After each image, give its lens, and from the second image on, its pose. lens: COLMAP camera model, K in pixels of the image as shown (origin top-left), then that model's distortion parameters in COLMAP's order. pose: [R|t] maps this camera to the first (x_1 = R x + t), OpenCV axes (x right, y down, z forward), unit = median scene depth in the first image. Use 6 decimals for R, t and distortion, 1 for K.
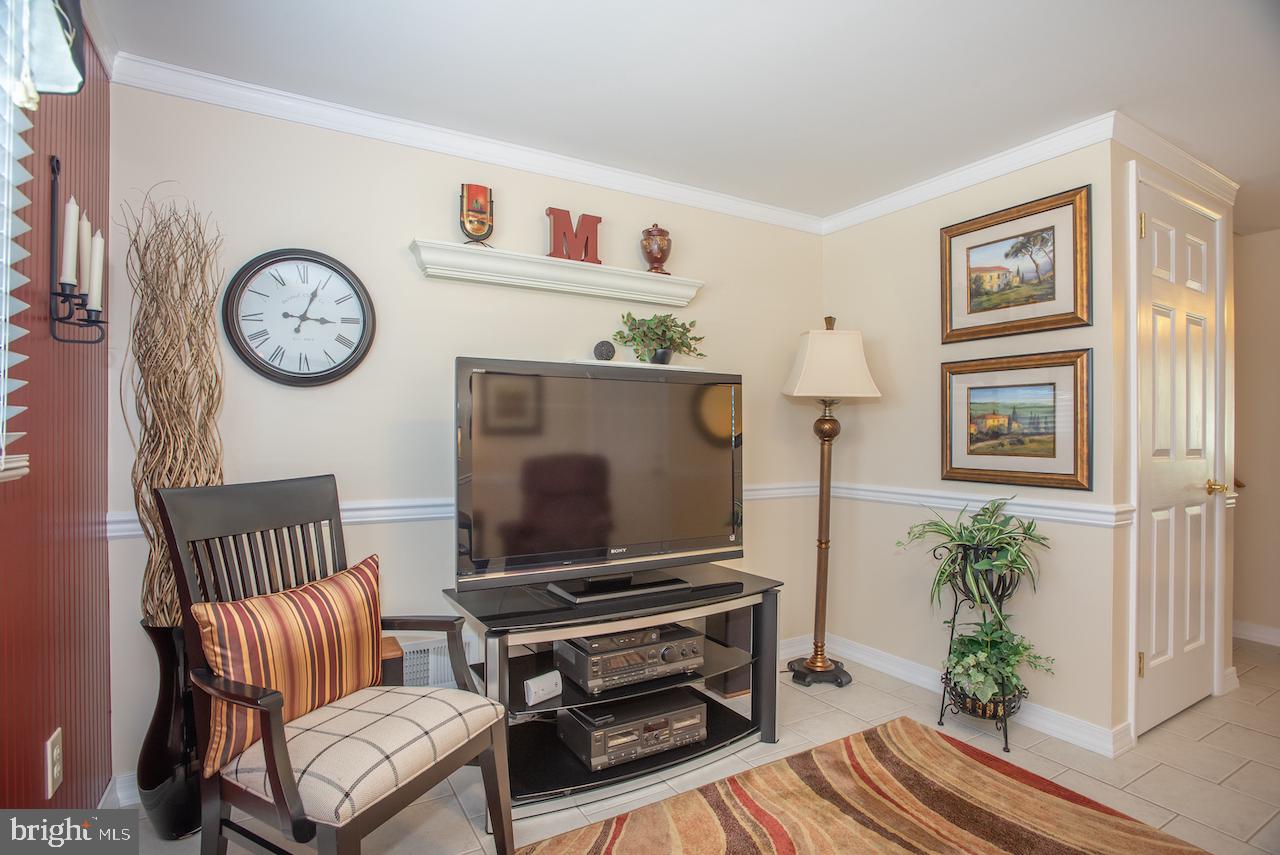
lens RADIAL K [[653.0, 0, 643.3], [0, 653.0, 431.3], [0, 0, 1]] dist [-0.061063, 0.025675]
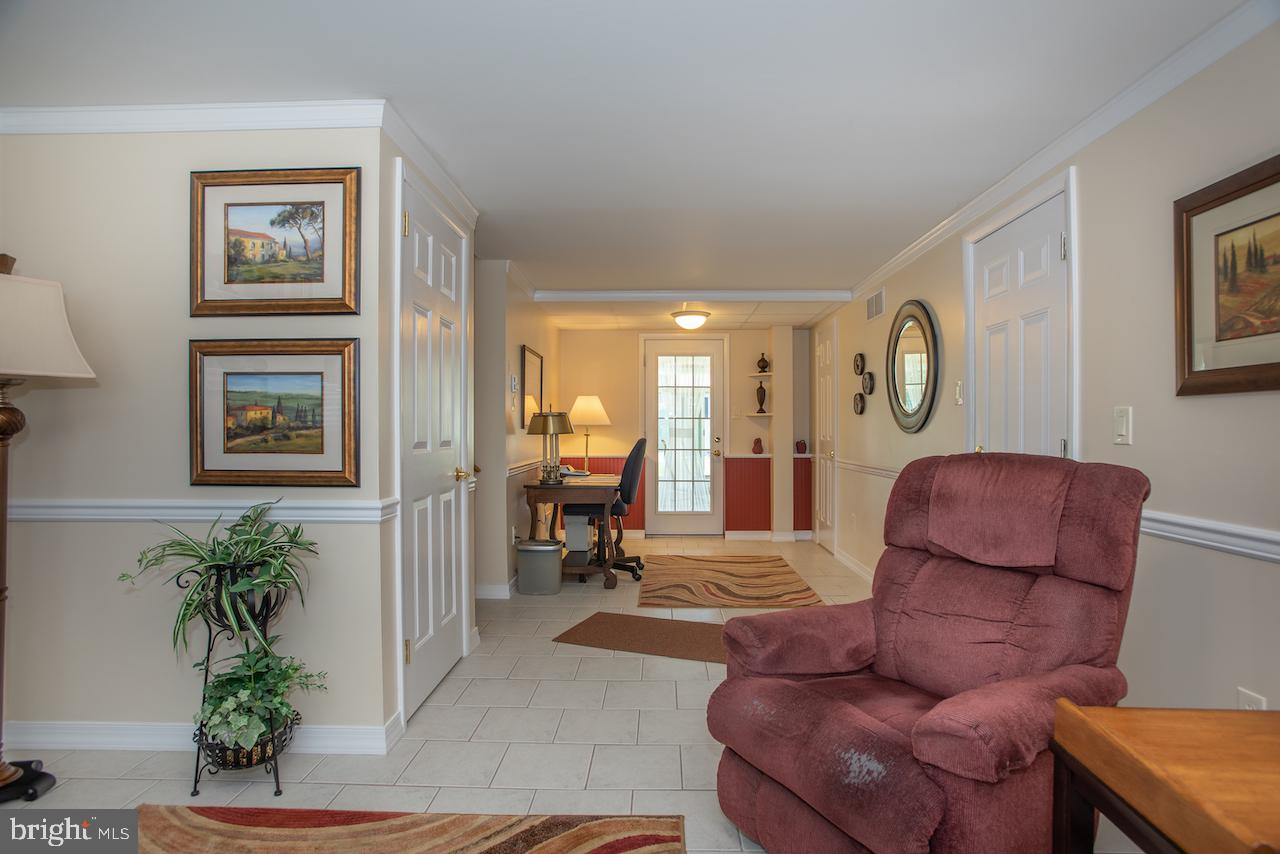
lens RADIAL K [[653.0, 0, 643.3], [0, 653.0, 430.8], [0, 0, 1]] dist [-0.061063, 0.025675]
pose [[0.531602, -0.009105, 0.846945, 0.103557], [0.000583, 0.999946, 0.010384, -0.001091], [-0.846994, -0.005026, 0.531579, 0.115818]]
